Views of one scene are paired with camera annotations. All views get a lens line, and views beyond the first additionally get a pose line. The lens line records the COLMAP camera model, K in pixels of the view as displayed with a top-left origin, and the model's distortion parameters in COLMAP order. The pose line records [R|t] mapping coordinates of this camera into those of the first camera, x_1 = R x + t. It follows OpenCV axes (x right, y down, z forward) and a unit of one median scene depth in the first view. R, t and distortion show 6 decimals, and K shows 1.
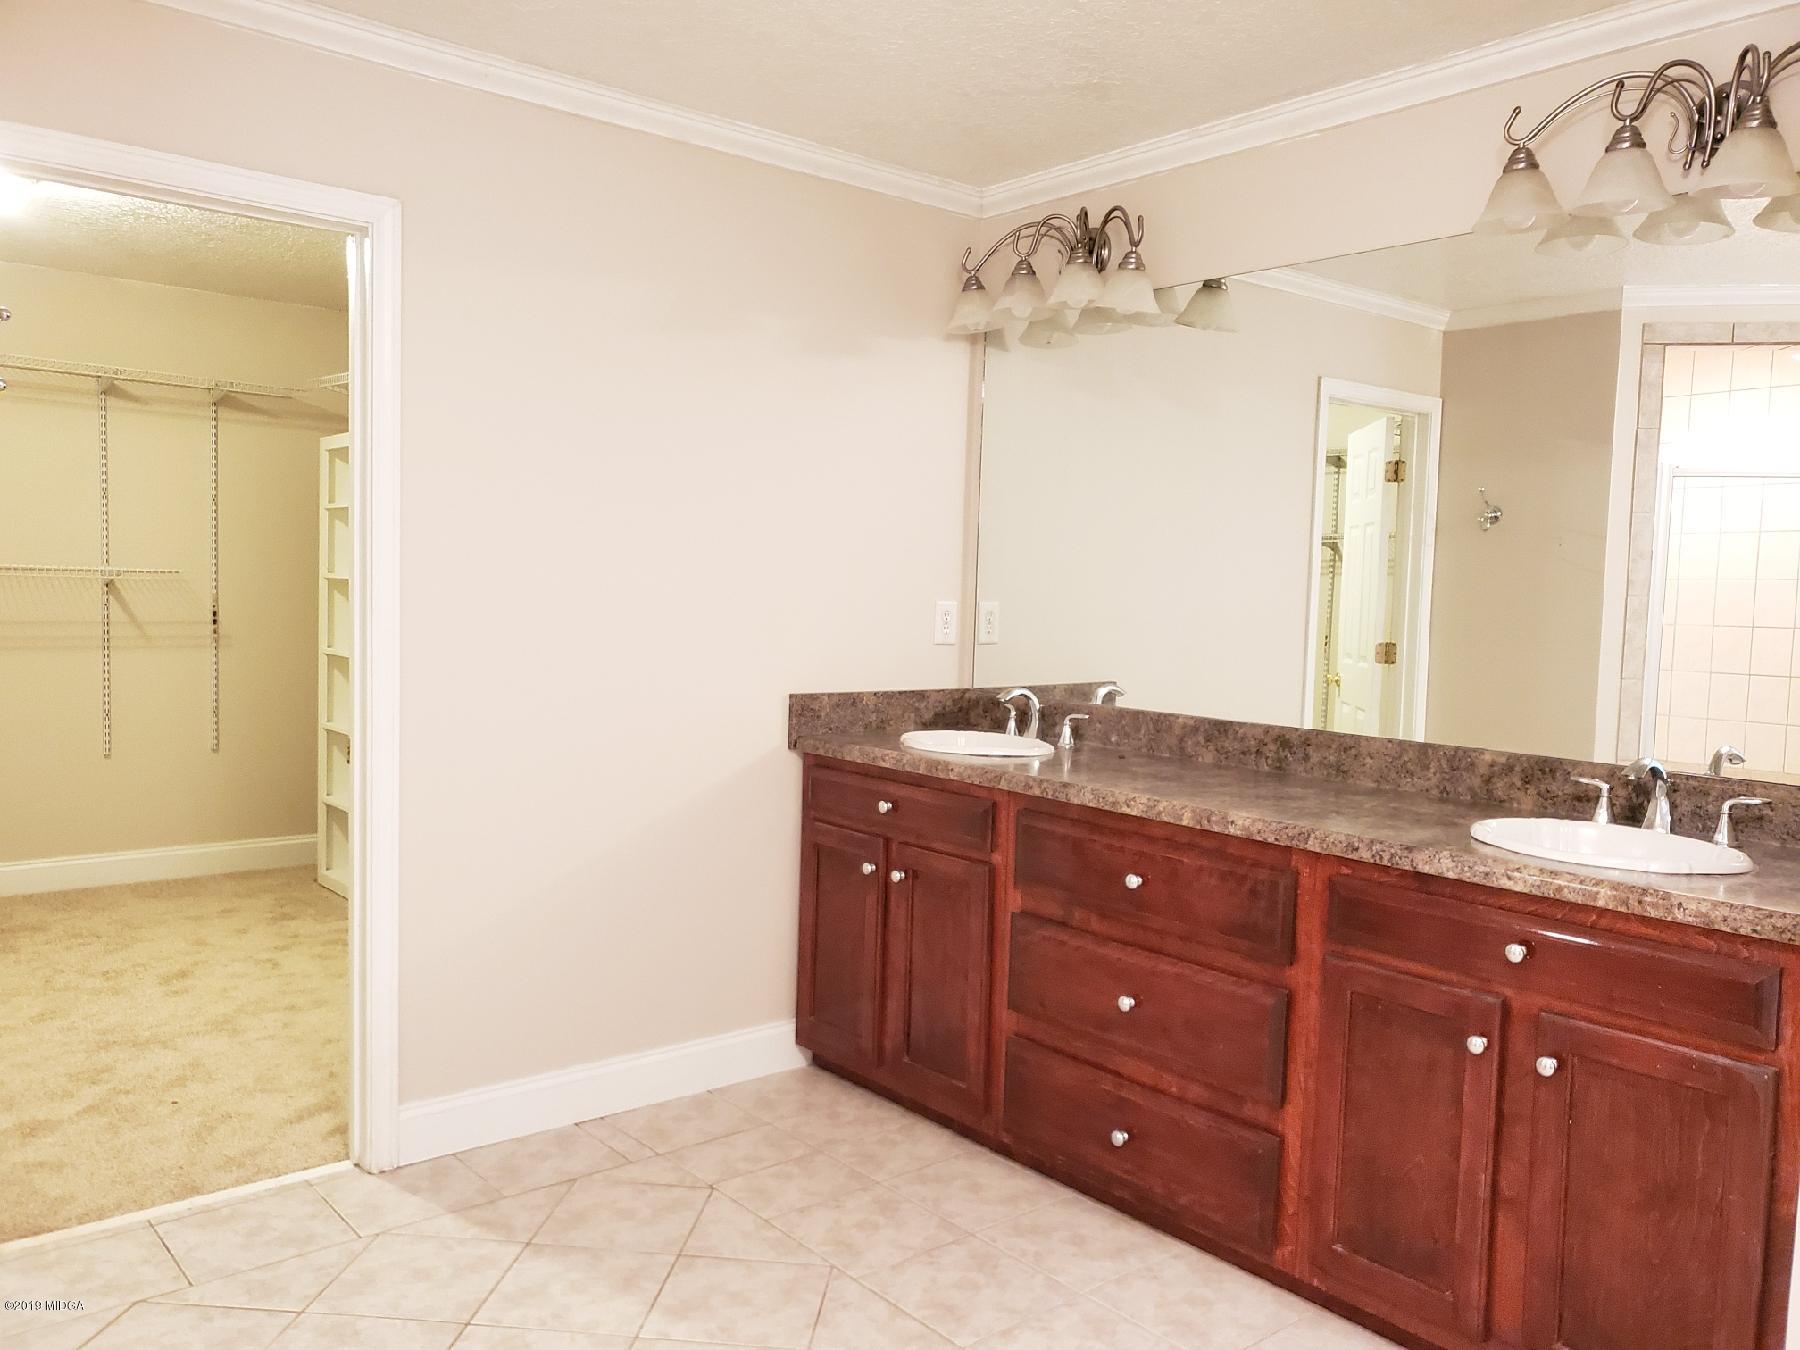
lens RADIAL K [[1425.0, 0, 893.8], [0, 1425.0, 666.0], [0, 0, 1]] dist [0.033514, -0.006101]
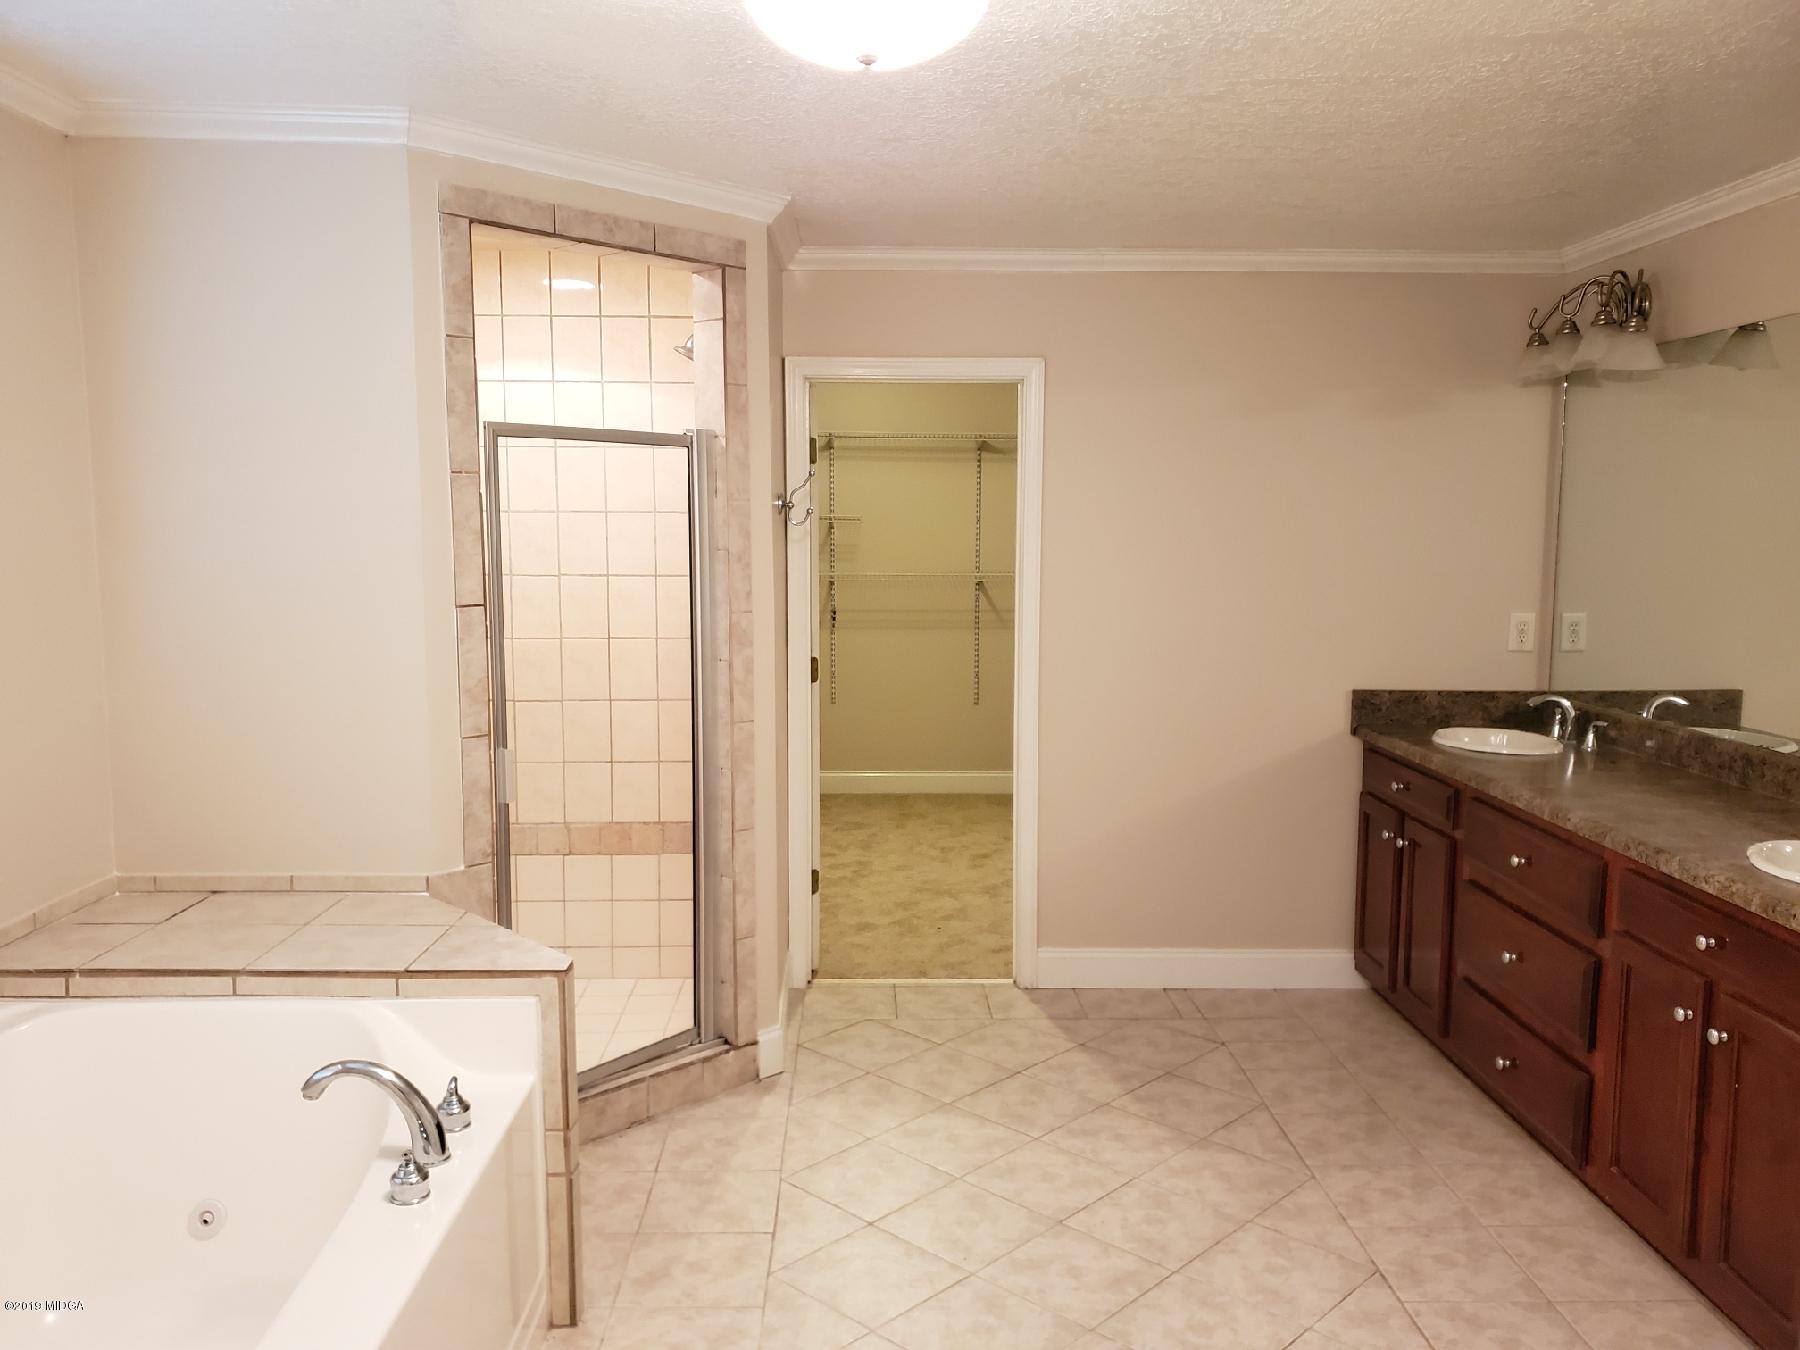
lens RADIAL K [[1425.0, 0, 906.0], [0, 1425.0, 677.0], [0, 0, 1]] dist [0.033514, -0.006101]
pose [[0.786163, 0.046516, -0.616266, 0.446278], [-0.022493, 0.998656, 0.046686, -0.047008], [0.617610, -0.022841, 0.786153, -0.260917]]
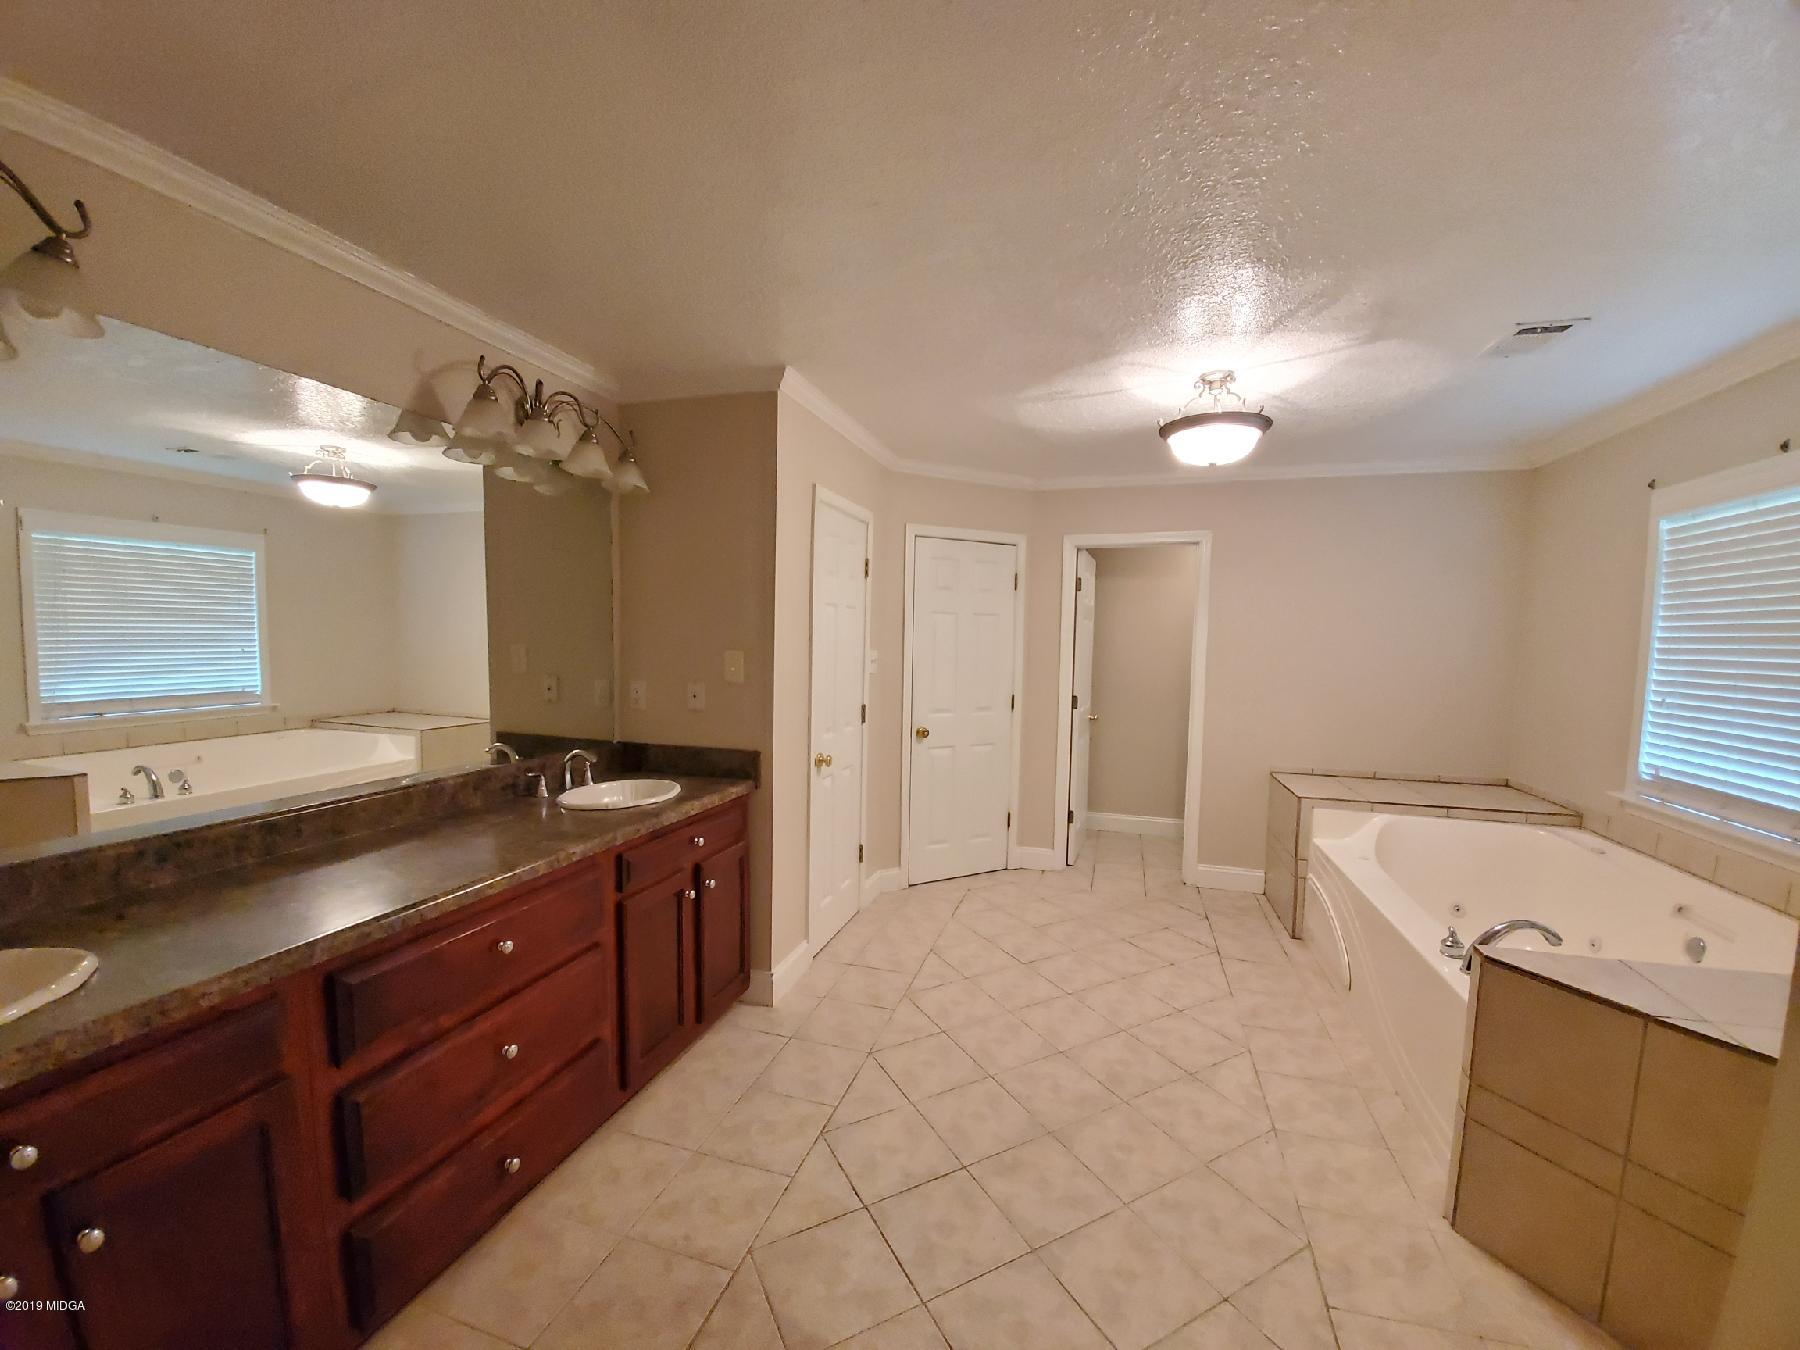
lens RADIAL K [[720.8, 0, 903.8], [0, 720.8, 702.3], [0, 0, 1]] dist [0.004515, -0.001742]
pose [[-0.540239, -0.109028, 0.834419, -0.407416], [0.022489, 0.989347, 0.143832, -0.103224], [-0.841211, 0.096469, -0.532032, 0.893657]]
